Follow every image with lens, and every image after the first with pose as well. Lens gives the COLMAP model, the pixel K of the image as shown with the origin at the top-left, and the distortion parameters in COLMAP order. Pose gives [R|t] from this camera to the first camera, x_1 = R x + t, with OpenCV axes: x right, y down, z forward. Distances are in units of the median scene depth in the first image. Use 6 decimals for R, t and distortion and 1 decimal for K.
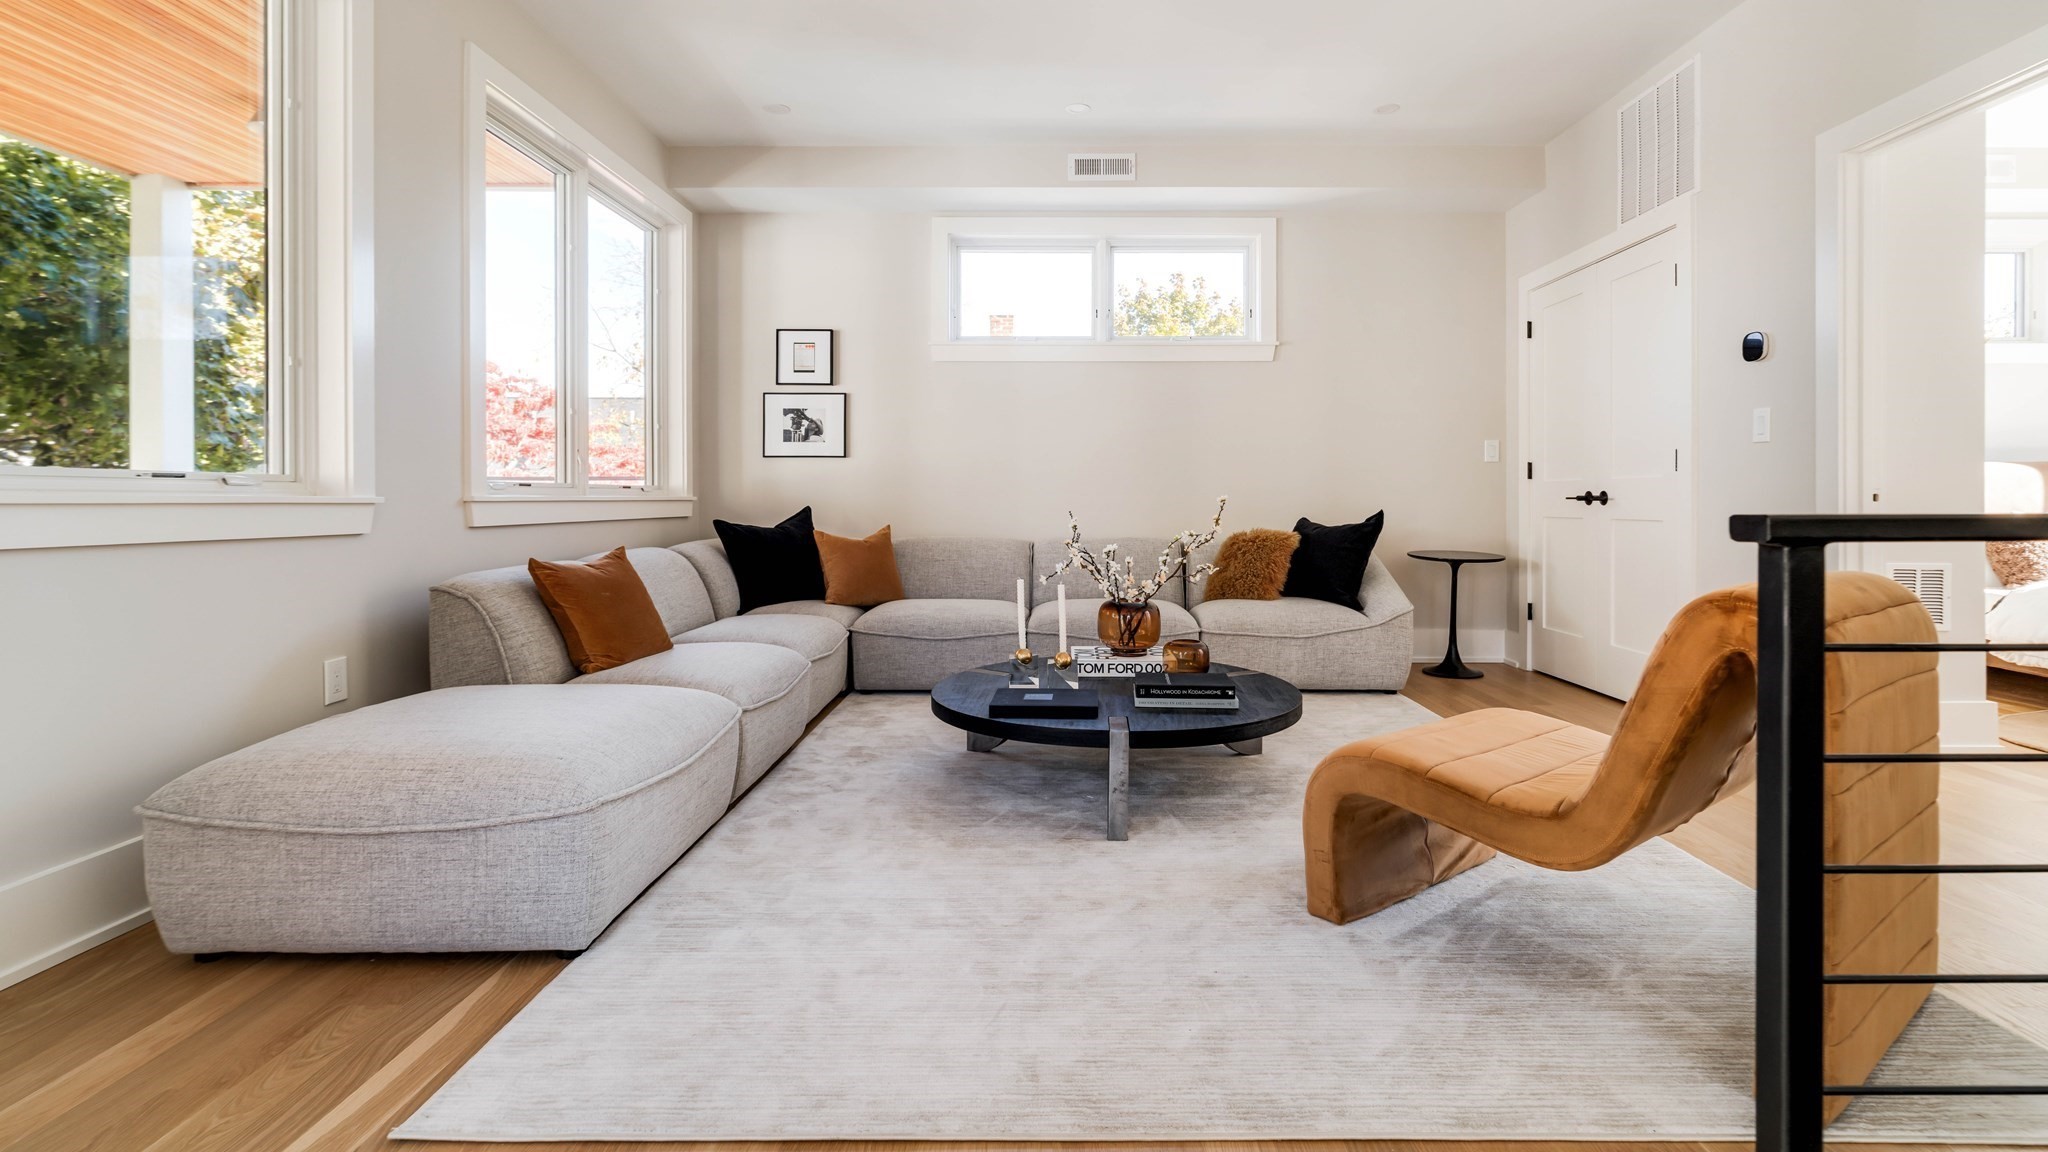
lens RADIAL K [[961.8, 0, 1036.4], [0, 961.8, 512.4], [0, 0, 1]] dist [0.001285, -0.000281]
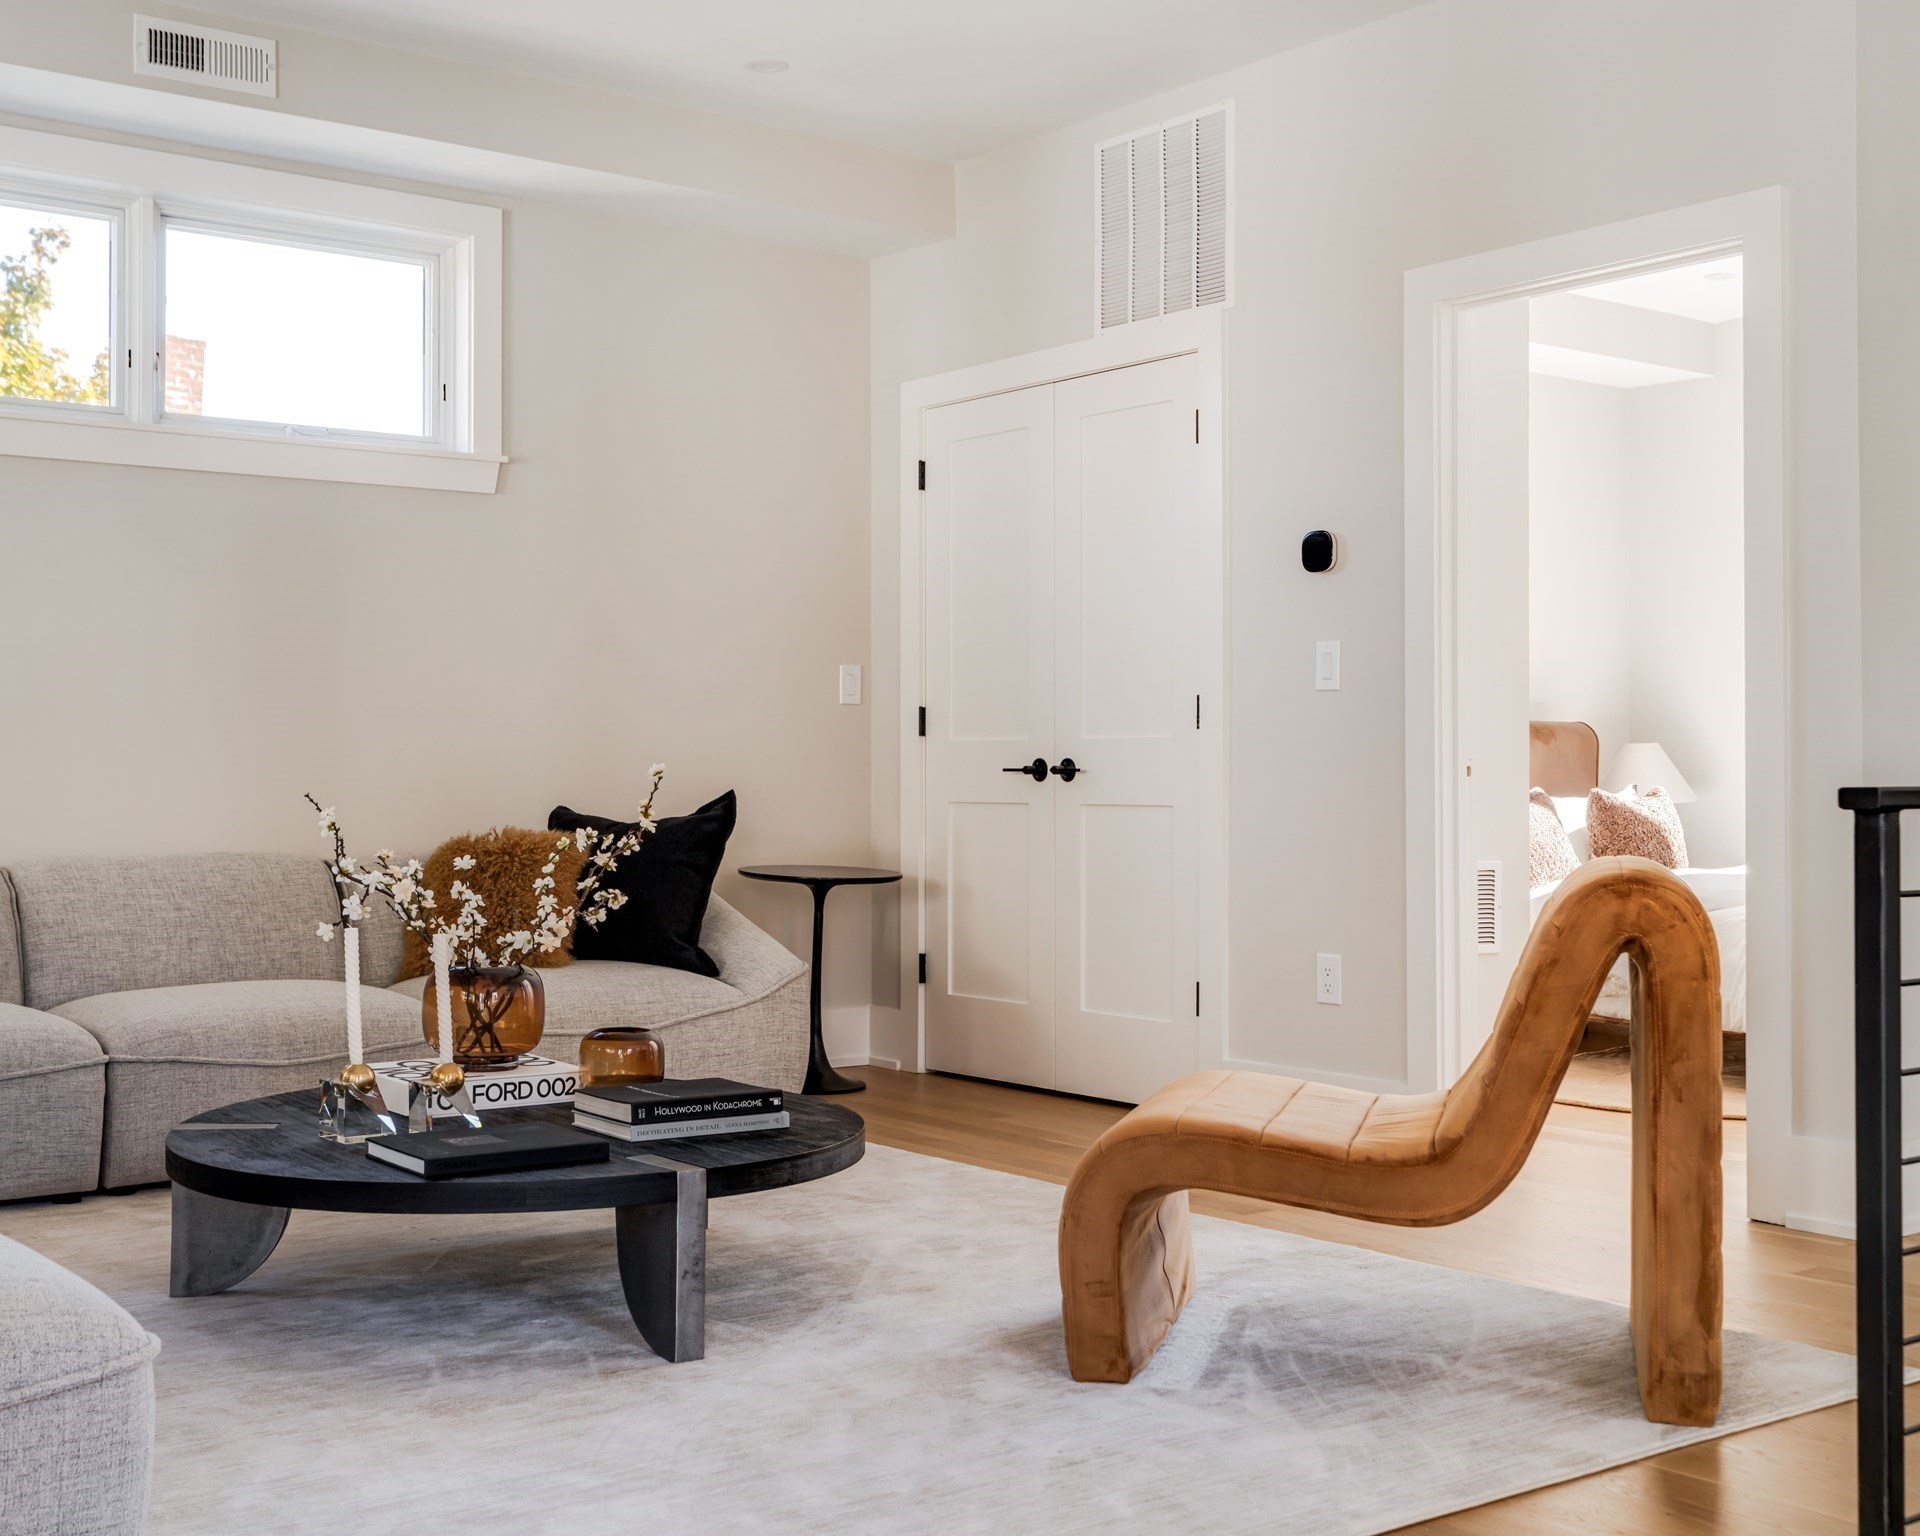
lens RADIAL K [[2299.3, 0, 959.8], [0, 2299.3, 767.1], [0, 0, 1]] dist [0.014347, 0.000000]
pose [[0.792601, 0.003253, 0.609732, -0.338681], [0.005533, 0.999906, -0.012527, 0.001150], [-0.609716, 0.013302, 0.792509, -0.108088]]
